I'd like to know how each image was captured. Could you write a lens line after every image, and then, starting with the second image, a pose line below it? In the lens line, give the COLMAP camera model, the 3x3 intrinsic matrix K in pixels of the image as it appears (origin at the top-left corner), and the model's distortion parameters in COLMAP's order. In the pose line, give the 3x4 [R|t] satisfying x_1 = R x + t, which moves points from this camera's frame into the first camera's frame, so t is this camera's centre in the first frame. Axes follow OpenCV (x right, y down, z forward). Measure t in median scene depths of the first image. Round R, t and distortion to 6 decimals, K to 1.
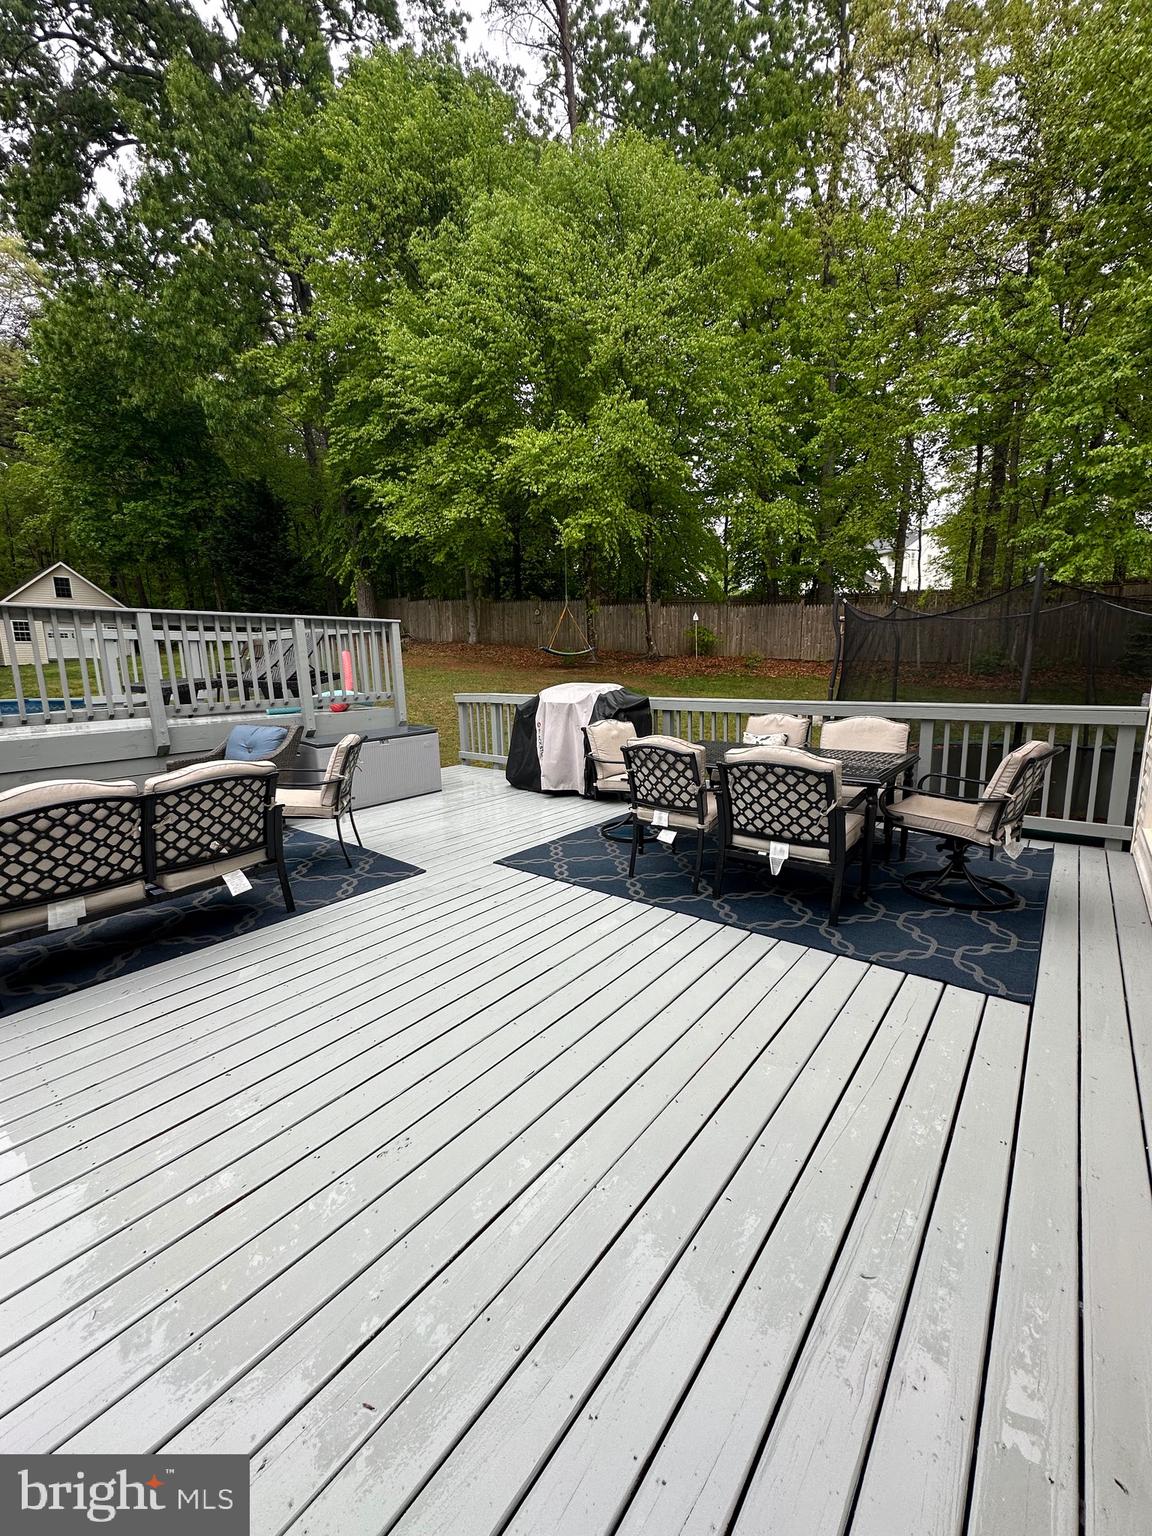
lens RADIAL K [[614.1, 0, 576.0], [0, 614.1, 768.0], [0, 0, 1]] dist [-0.002289, 0.000050]
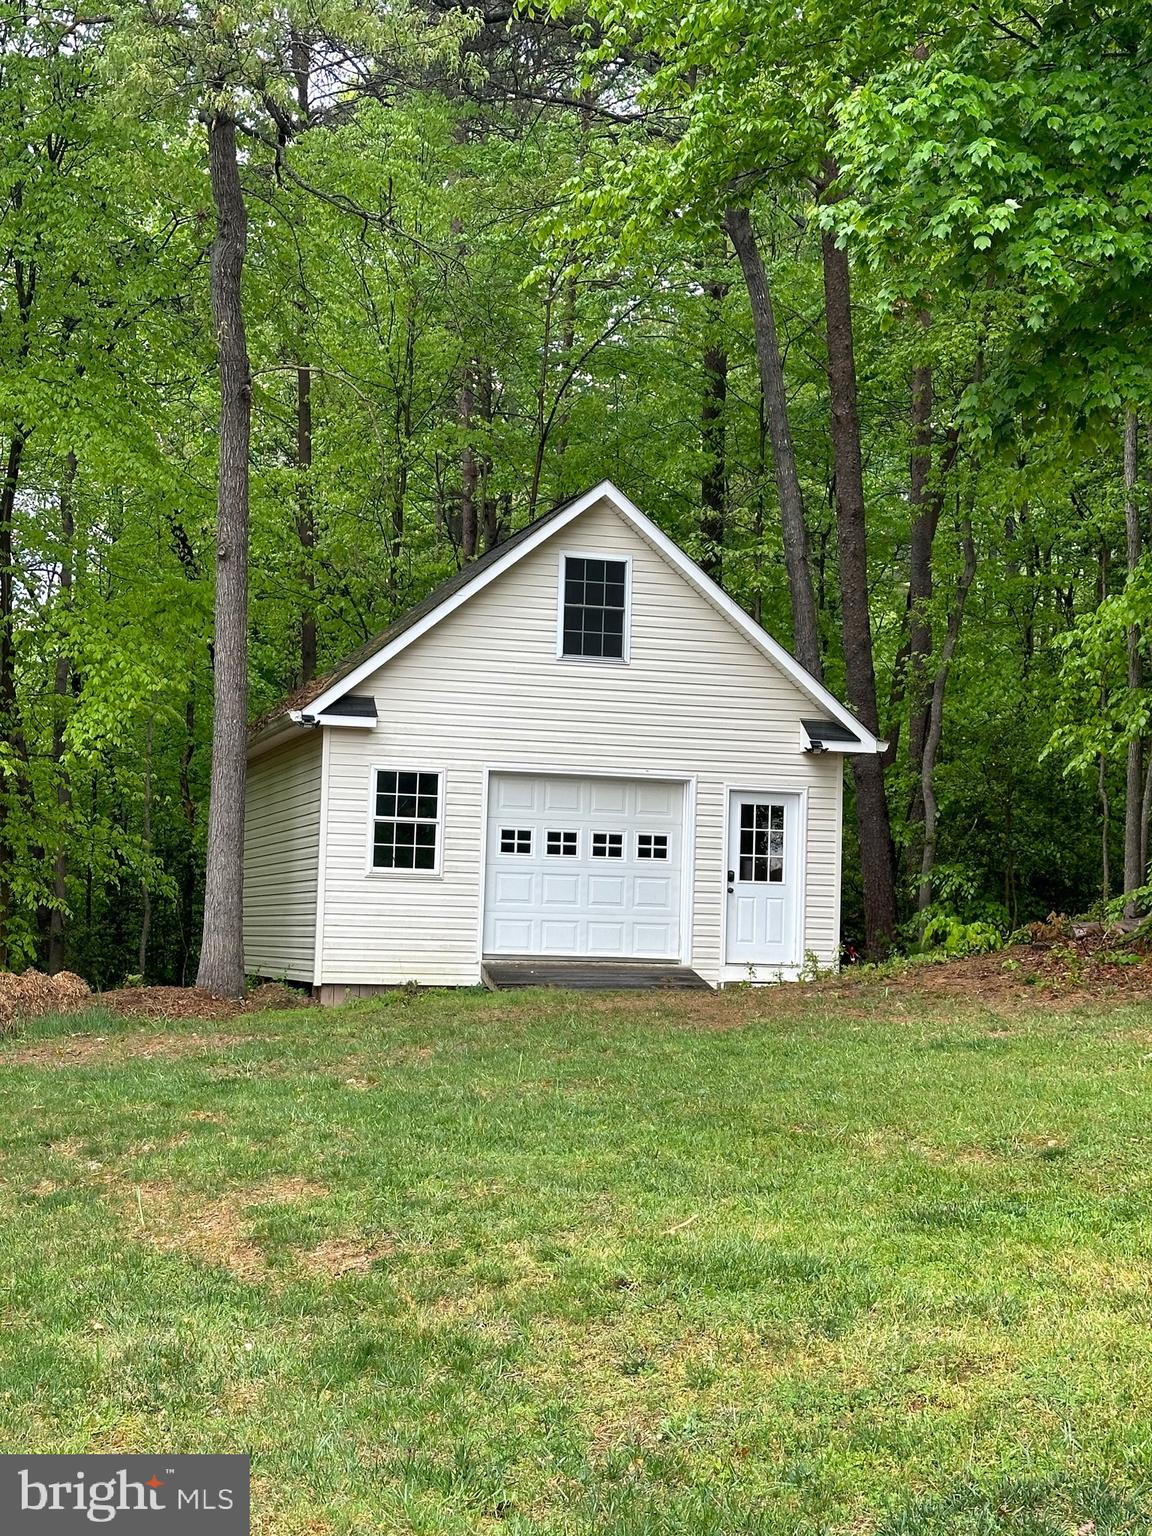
lens RADIAL K [[2383.7, 0, 576.0], [0, 2383.7, 768.0], [0, 0, 1]] dist [0.013984, 0.012852]
pose [[0.816629, 0.001635, -0.577160, -0.860589], [-0.141640, 0.969984, -0.197660, -0.195591], [0.559513, 0.243163, 0.792349, 0.862841]]
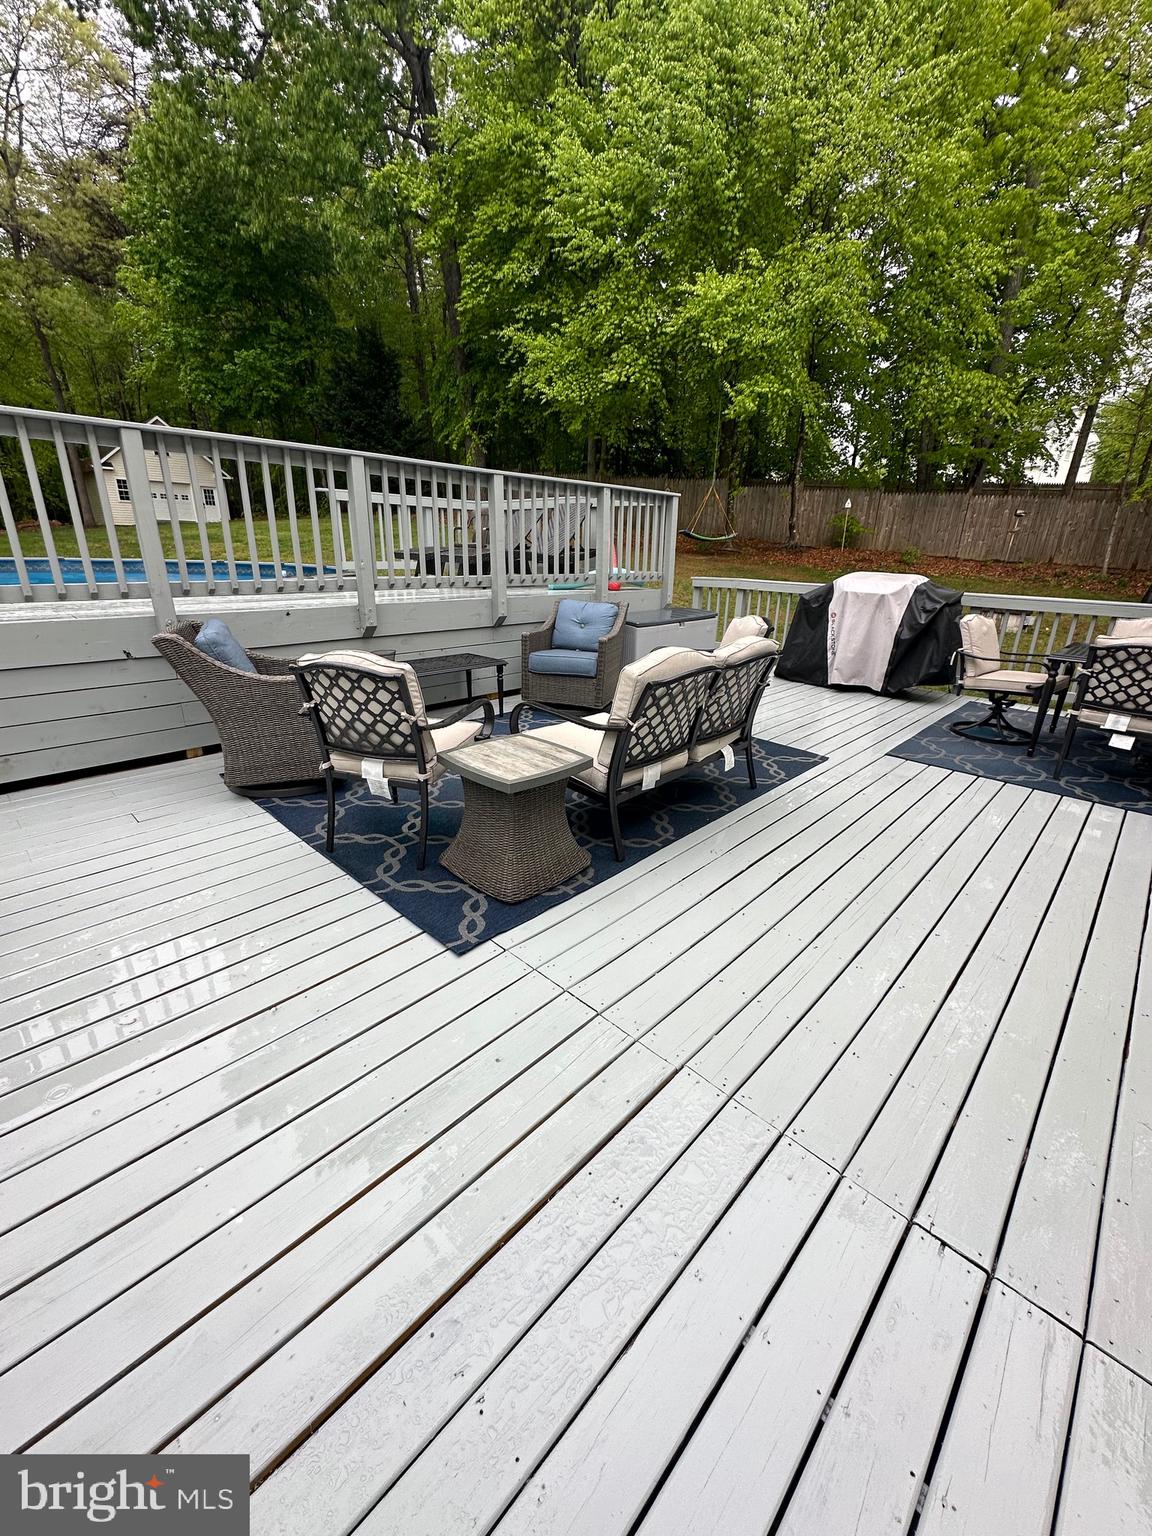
lens RADIAL K [[614.1, 0, 576.0], [0, 614.1, 768.0], [0, 0, 1]] dist [-0.002289, 0.000050]
pose [[0.995156, 0.072176, -0.066741, -0.150532], [-0.059451, 0.982571, 0.176126, 0.007633], [0.078290, -0.171305, 0.982102, -0.008266]]
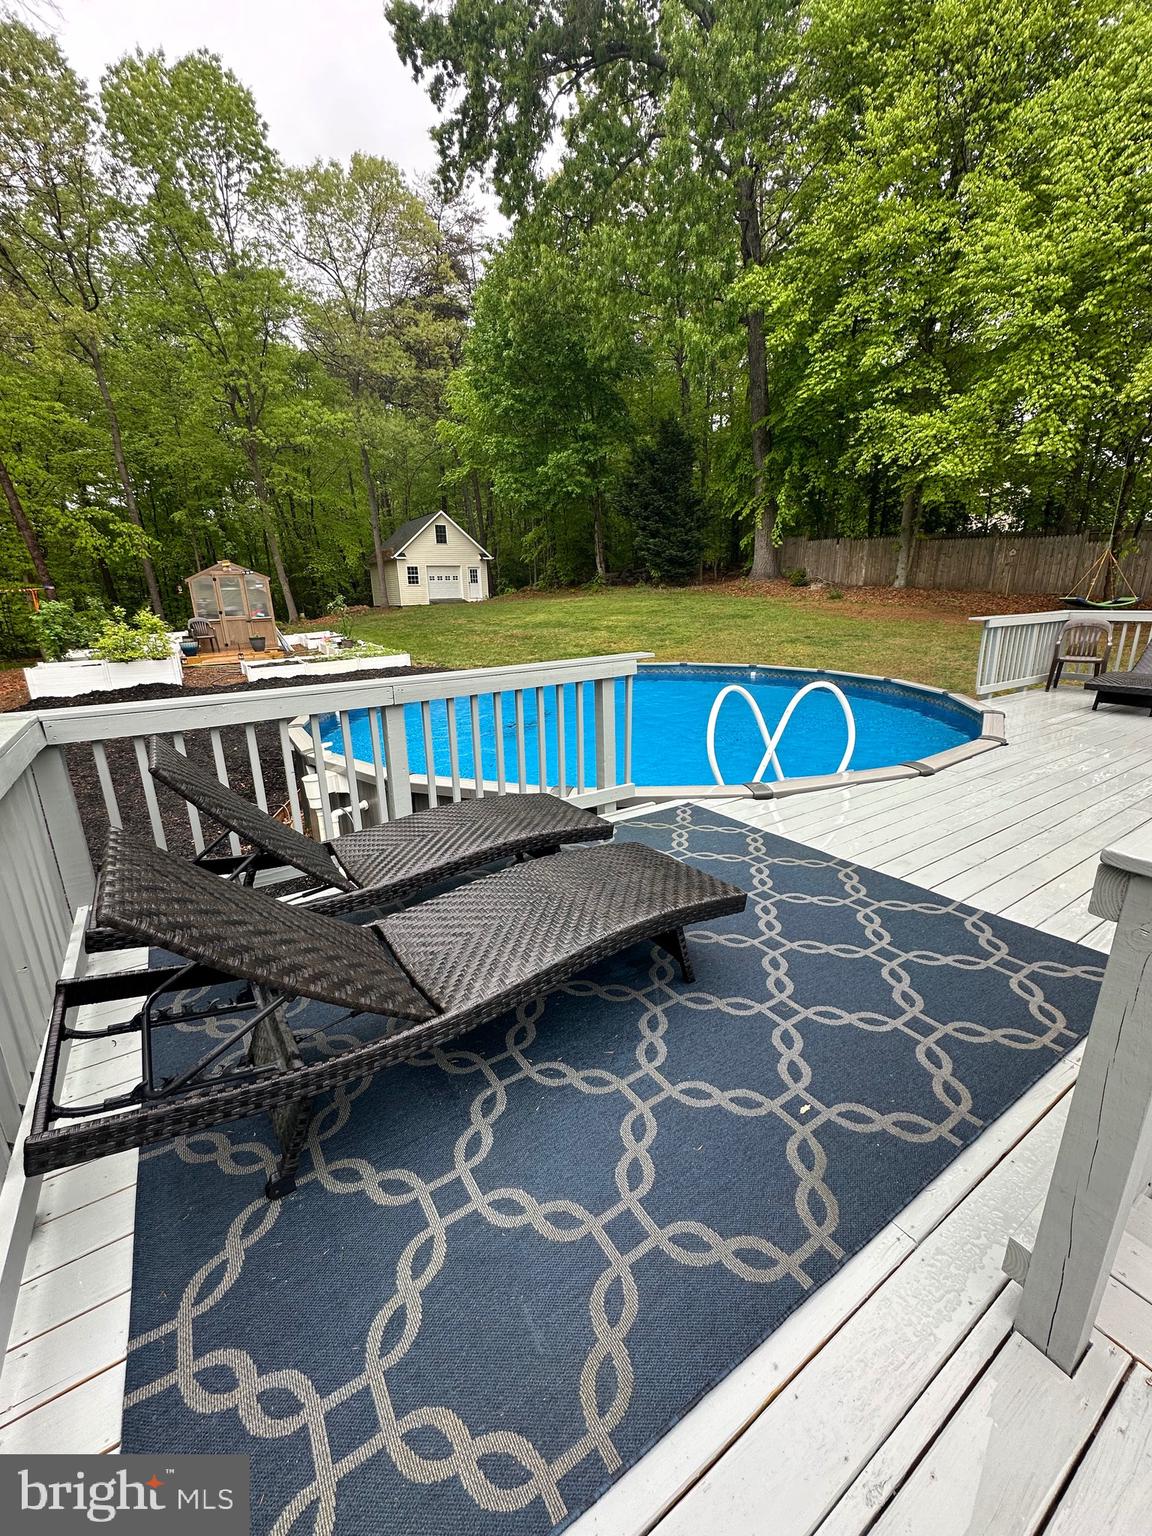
lens RADIAL K [[614.1, 0, 576.0], [0, 614.1, 768.0], [0, 0, 1]] dist [-0.002289, 0.000050]
pose [[0.950028, 0.081453, -0.301351, -0.497443], [-0.046973, 0.991667, 0.119957, -0.035306], [0.308611, -0.099807, 0.945937, -0.062502]]
